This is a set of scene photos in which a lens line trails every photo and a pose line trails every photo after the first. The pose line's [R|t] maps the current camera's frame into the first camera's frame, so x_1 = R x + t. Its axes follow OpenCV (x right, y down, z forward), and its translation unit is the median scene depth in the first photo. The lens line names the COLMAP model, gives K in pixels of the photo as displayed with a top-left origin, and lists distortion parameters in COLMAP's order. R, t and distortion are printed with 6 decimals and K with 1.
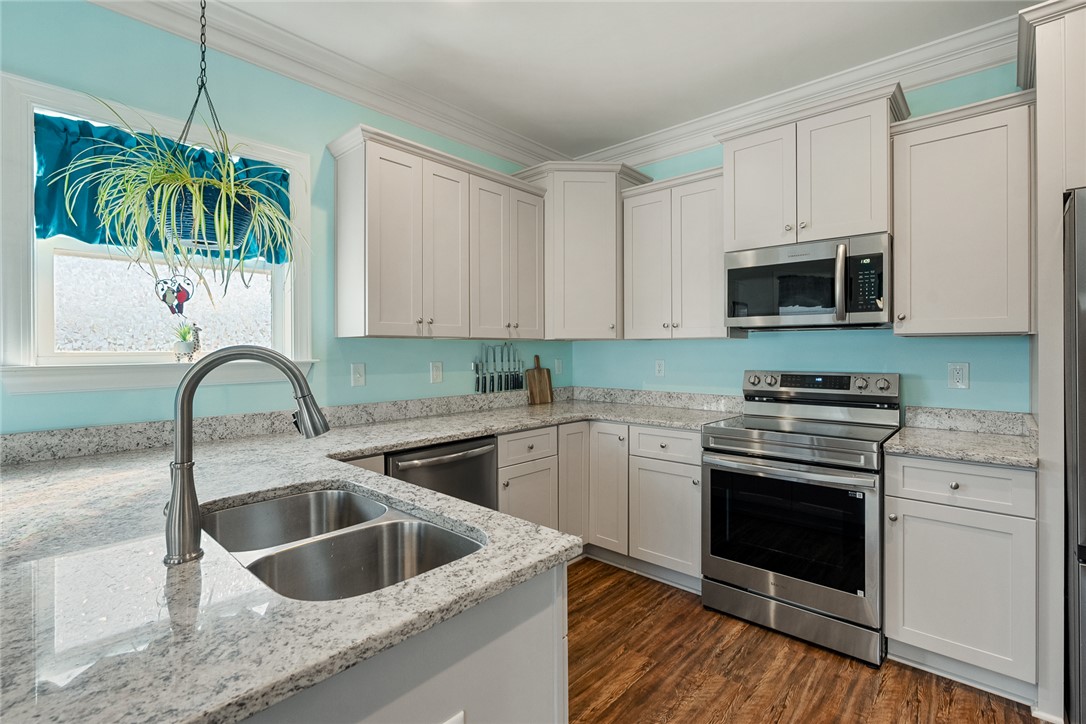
lens RADIAL K [[492.3, 0, 549.6], [0, 492.3, 351.7], [0, 0, 1]] dist [-0.011028, 0.001934]
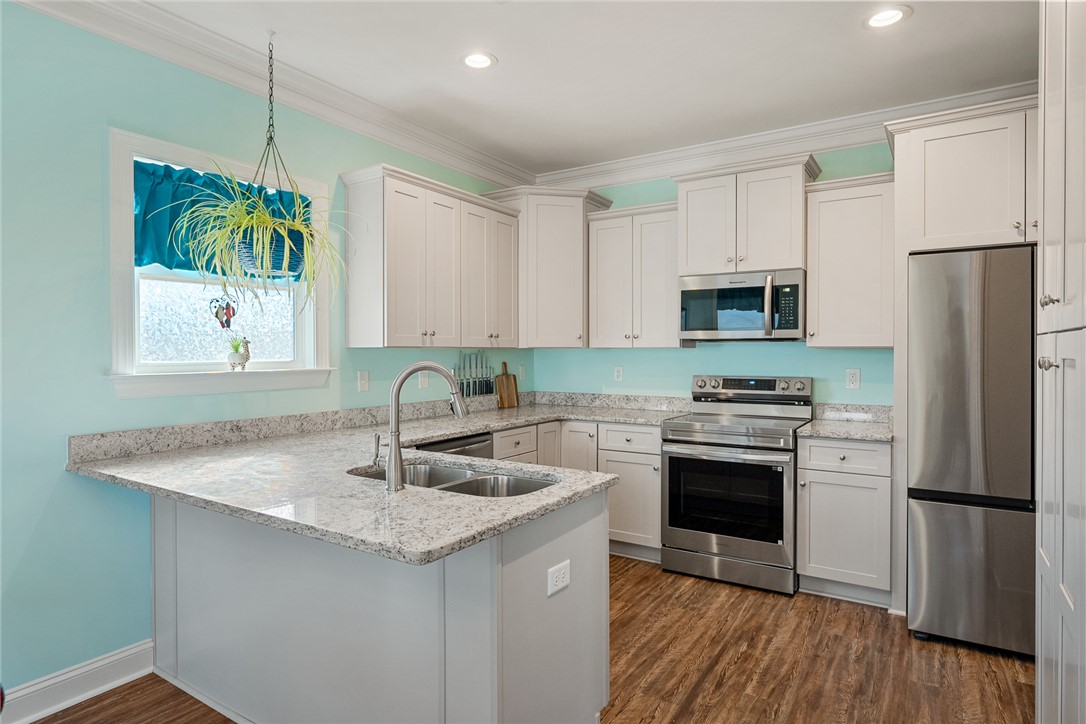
lens RADIAL K [[604.5, 0, 538.8], [0, 604.5, 363.0], [0, 0, 1]] dist [-0.007084, -0.001144]
pose [[0.987730, -0.001598, 0.156163, -0.242804], [-0.000799, 0.999883, 0.015287, -0.017112], [-0.156170, -0.015224, 0.987613, -0.462235]]
